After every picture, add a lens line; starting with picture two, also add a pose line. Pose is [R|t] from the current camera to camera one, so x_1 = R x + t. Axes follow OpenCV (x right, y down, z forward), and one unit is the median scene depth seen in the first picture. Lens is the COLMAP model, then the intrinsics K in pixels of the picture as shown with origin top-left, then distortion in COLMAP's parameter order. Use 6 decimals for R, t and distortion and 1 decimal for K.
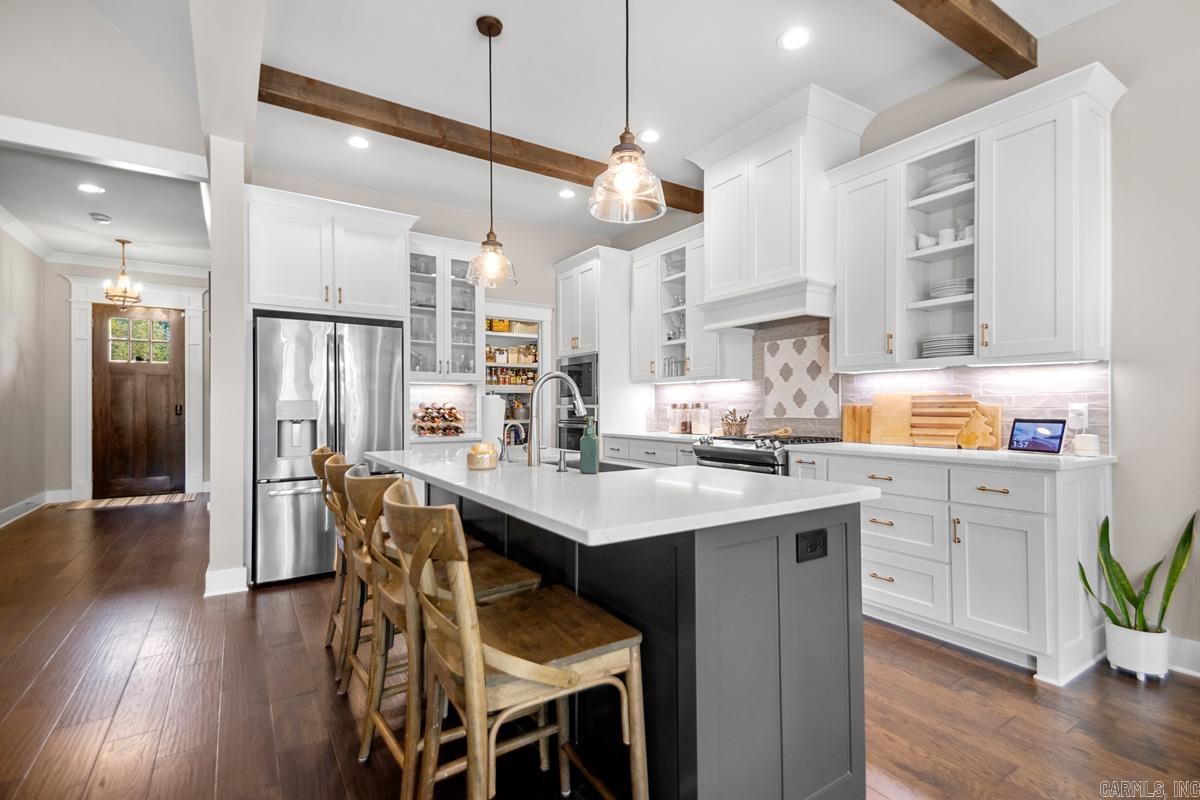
lens RADIAL K [[553.5, 0, 608.3], [0, 553.5, 407.0], [0, 0, 1]] dist [0.002432, -0.010115]
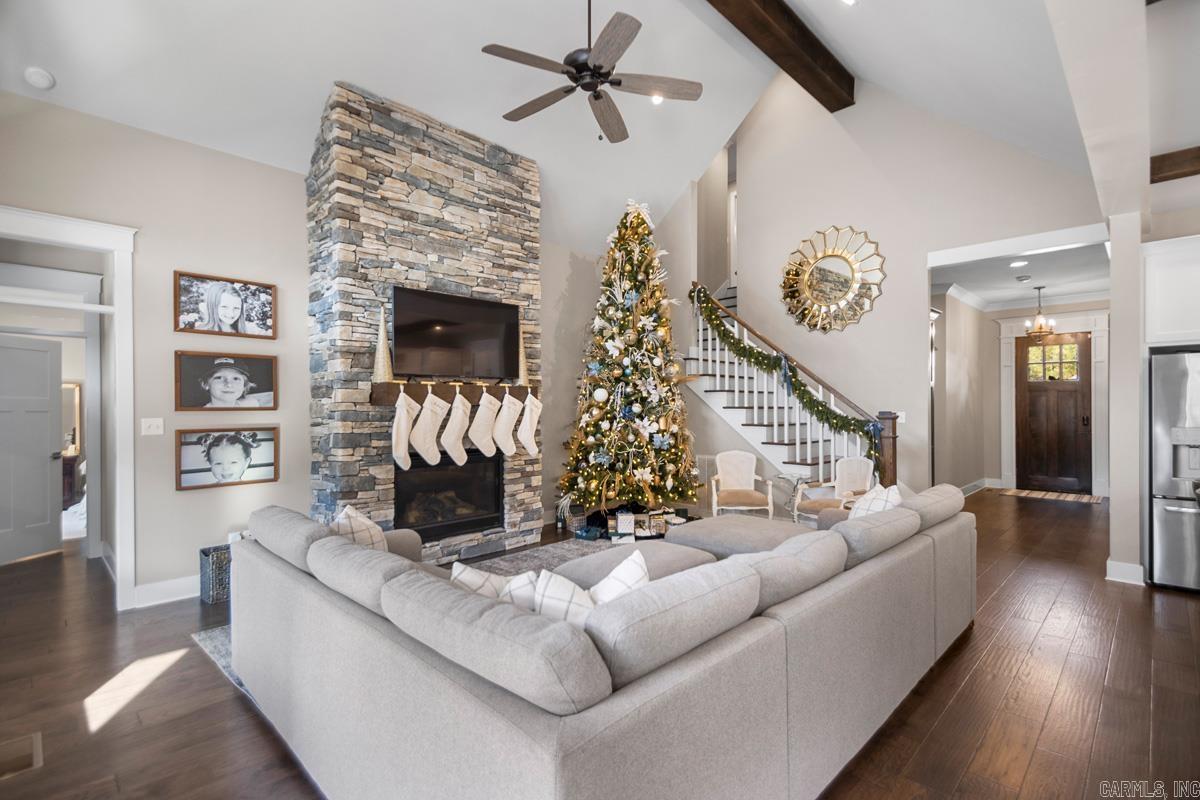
lens RADIAL K [[553.5, 0, 612.5], [0, 553.5, 407.8], [0, 0, 1]] dist [0.002432, -0.010115]
pose [[0.199122, 0.001741, -0.979973, 0.151384], [0.004678, 0.999985, 0.002728, -0.032130], [0.979964, -0.005127, 0.199111, -0.194421]]
